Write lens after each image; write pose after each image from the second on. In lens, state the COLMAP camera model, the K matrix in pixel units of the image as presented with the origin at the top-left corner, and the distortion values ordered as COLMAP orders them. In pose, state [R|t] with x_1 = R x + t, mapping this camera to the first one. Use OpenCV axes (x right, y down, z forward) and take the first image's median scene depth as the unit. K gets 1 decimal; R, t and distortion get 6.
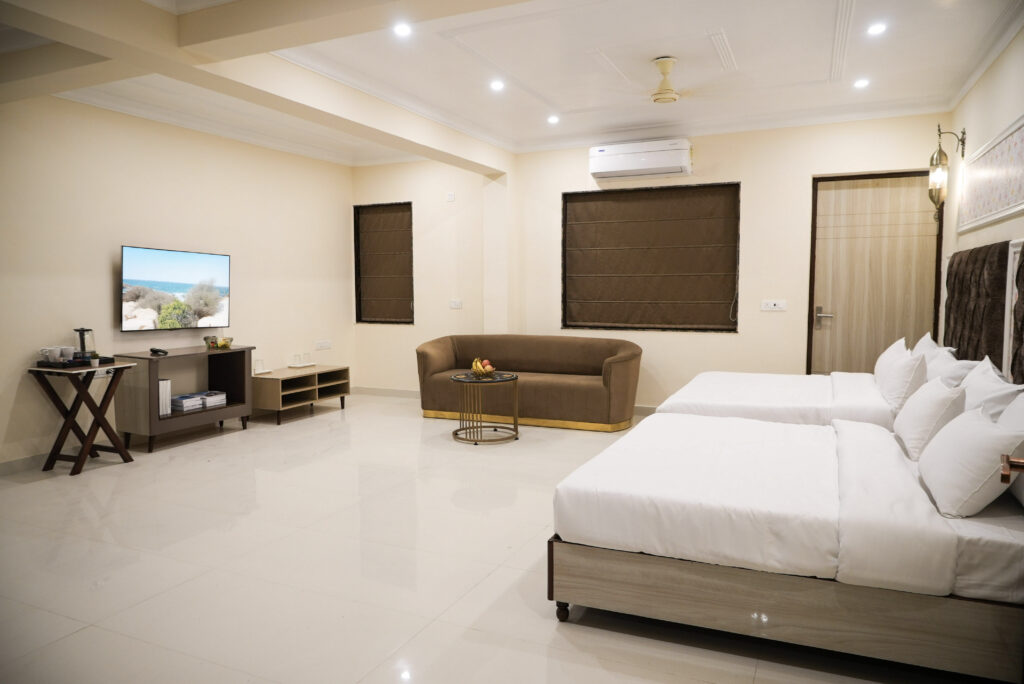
lens RADIAL K [[689.8, 0, 512.0], [0, 689.8, 342.0], [0, 0, 1]] dist [-0.001046, -0.000358]
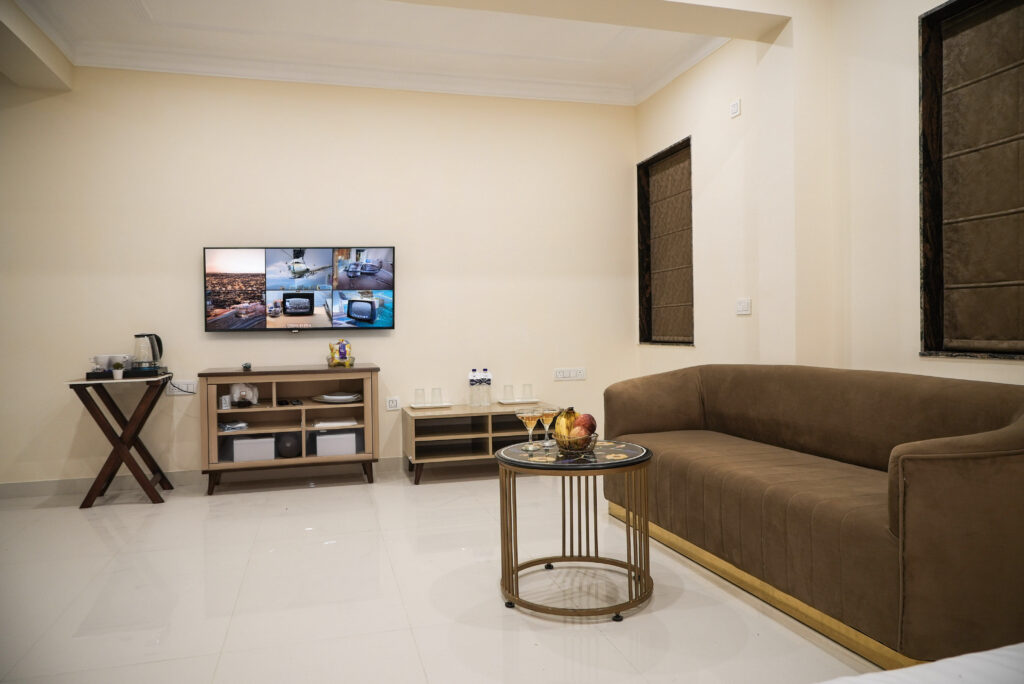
lens RADIAL K [[695.4, 0, 512.0], [0, 695.4, 342.0], [0, 0, 1]] dist [0.013109, -0.000036]
pose [[0.641684, 0.005080, -0.766952, 0.230124], [-0.043055, 0.998640, -0.029408, -0.005177], [0.765760, 0.051892, 0.641030, 0.559726]]
